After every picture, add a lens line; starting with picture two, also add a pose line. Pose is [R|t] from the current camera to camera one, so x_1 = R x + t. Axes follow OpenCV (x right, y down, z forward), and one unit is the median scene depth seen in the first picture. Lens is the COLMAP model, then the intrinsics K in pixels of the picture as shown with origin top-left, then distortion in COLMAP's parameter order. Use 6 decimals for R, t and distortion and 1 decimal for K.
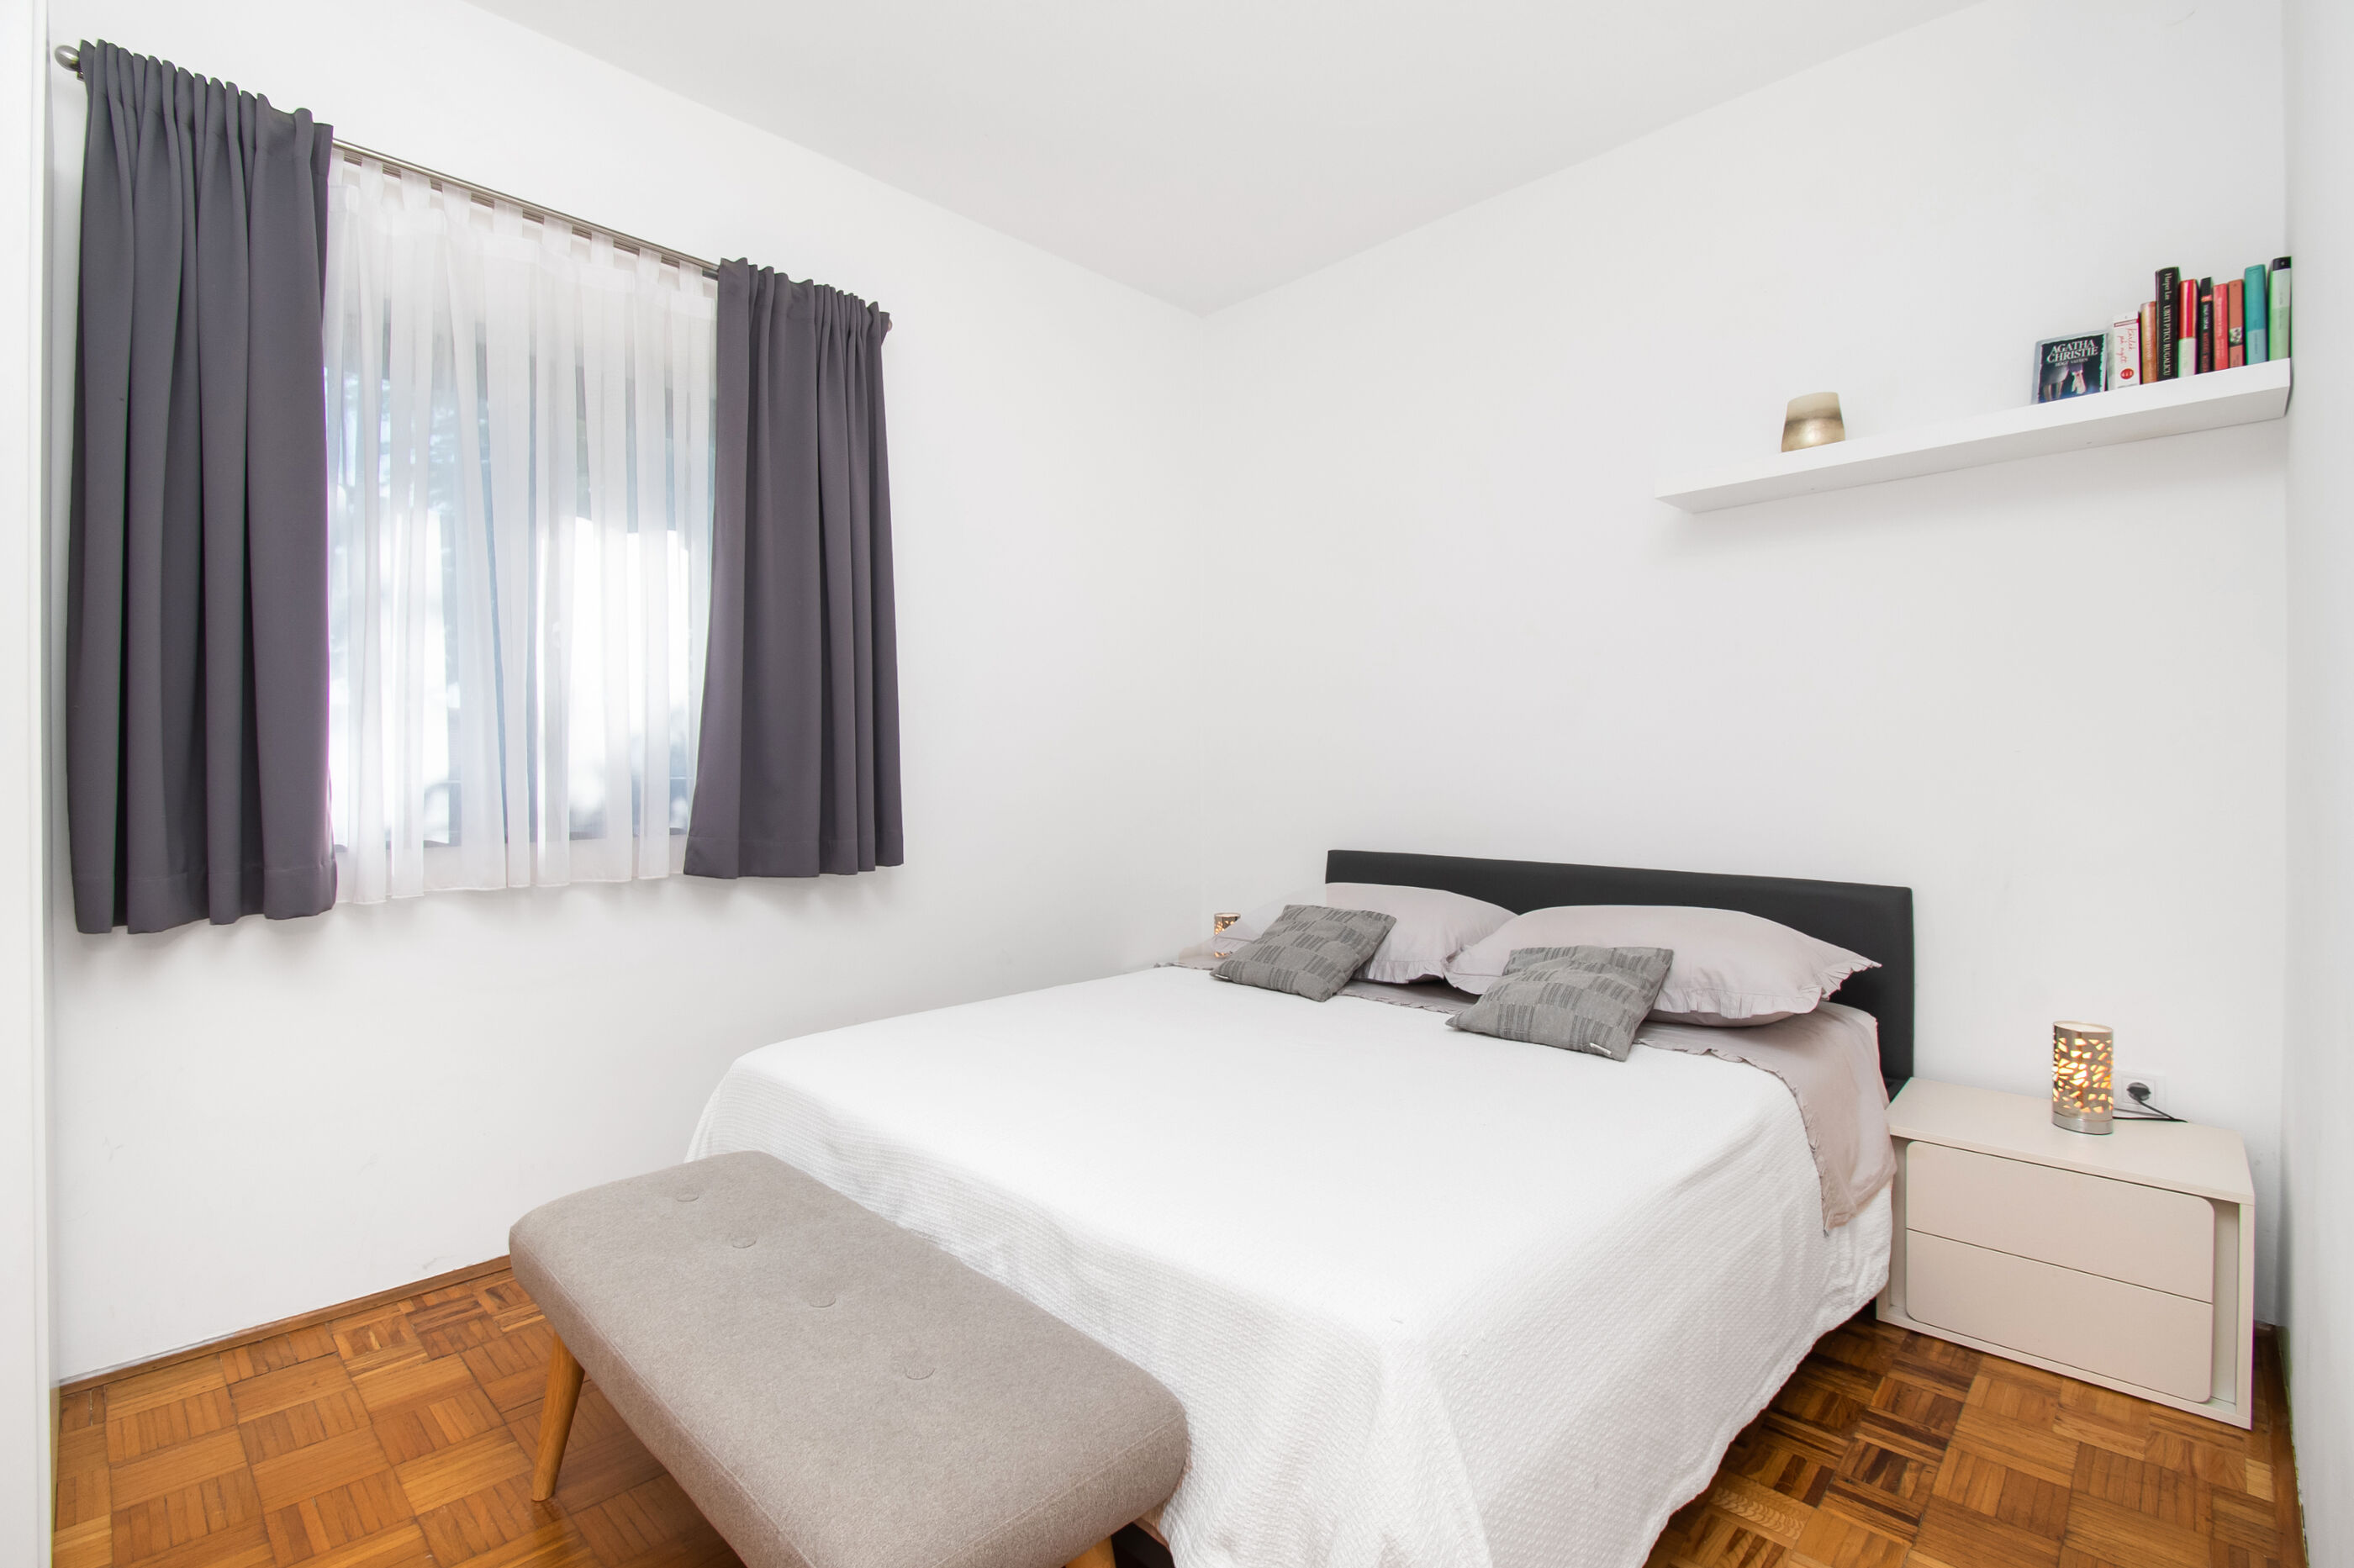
lens RADIAL K [[1065.9, 0, 1160.4], [0, 1065.9, 764.5], [0, 0, 1]] dist [0.008955, -0.010467]
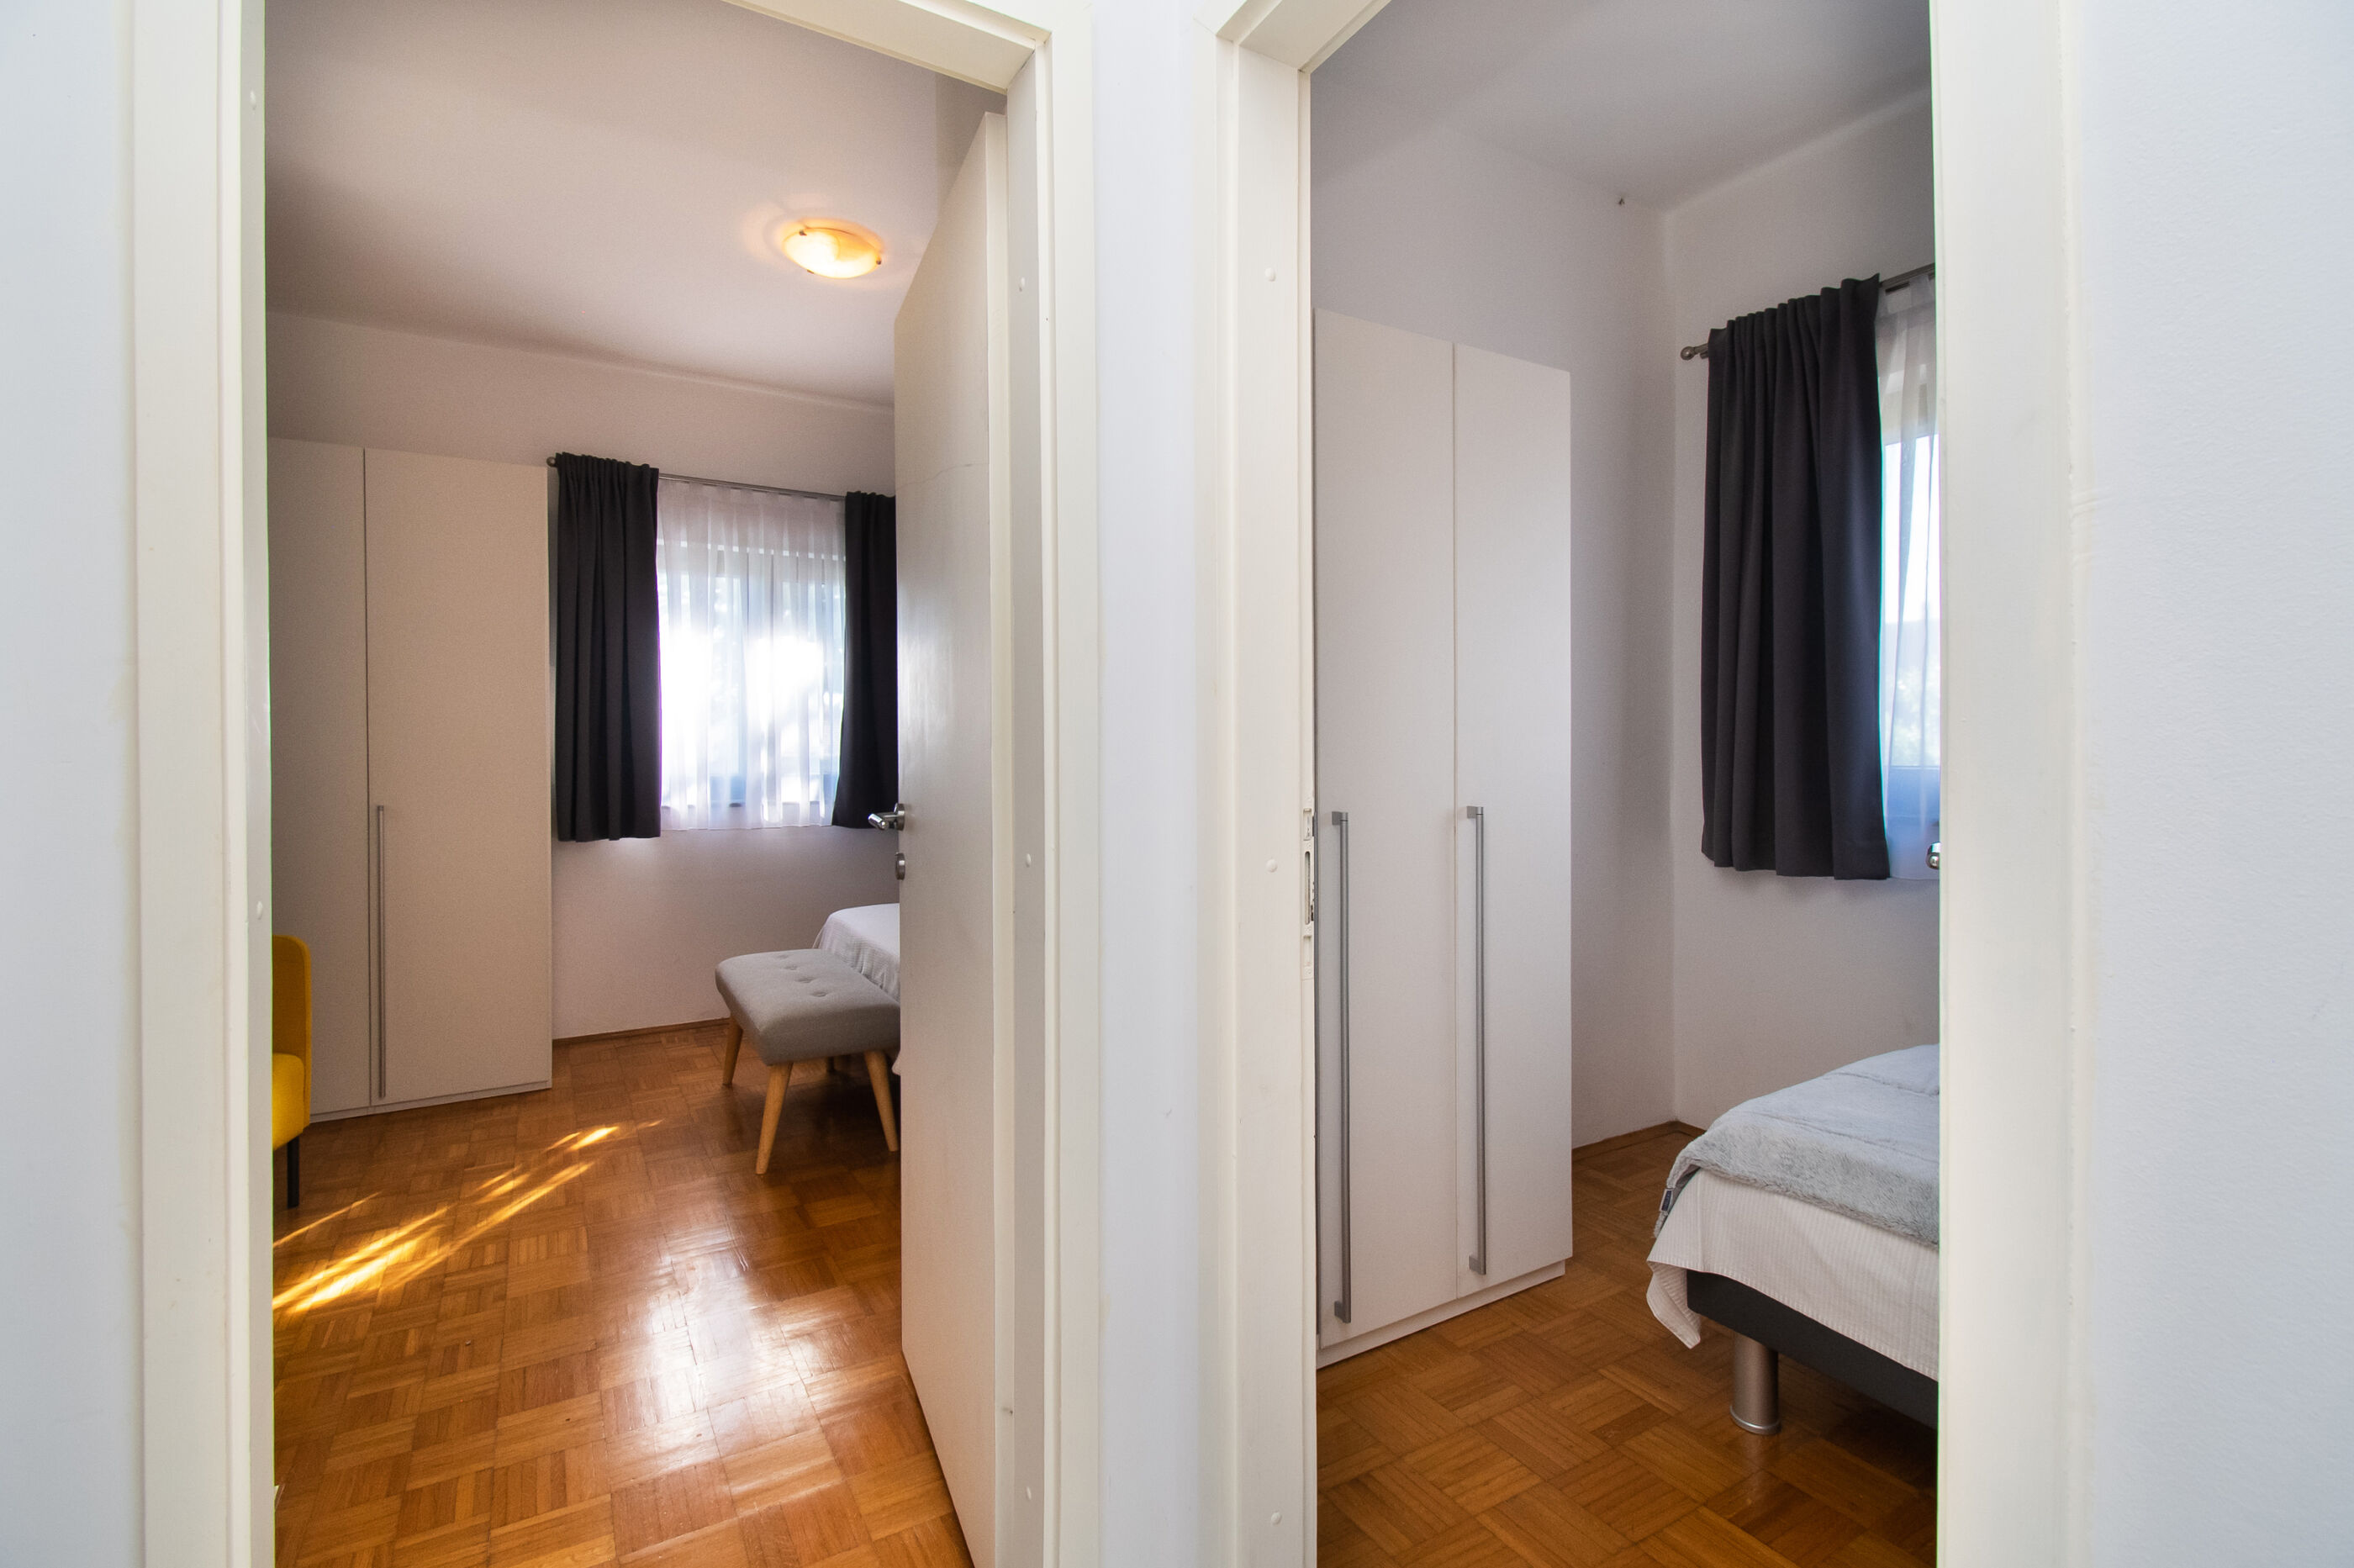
lens RADIAL K [[1065.9, 0, 1194.2], [0, 1065.9, 755.1], [0, 0, 1]] dist [0.008955, -0.010467]
pose [[0.968412, -0.002771, -0.249342, 0.778701], [0.003245, 0.999994, 0.001490, -0.025736], [0.249336, -0.002252, 0.968414, -0.788128]]
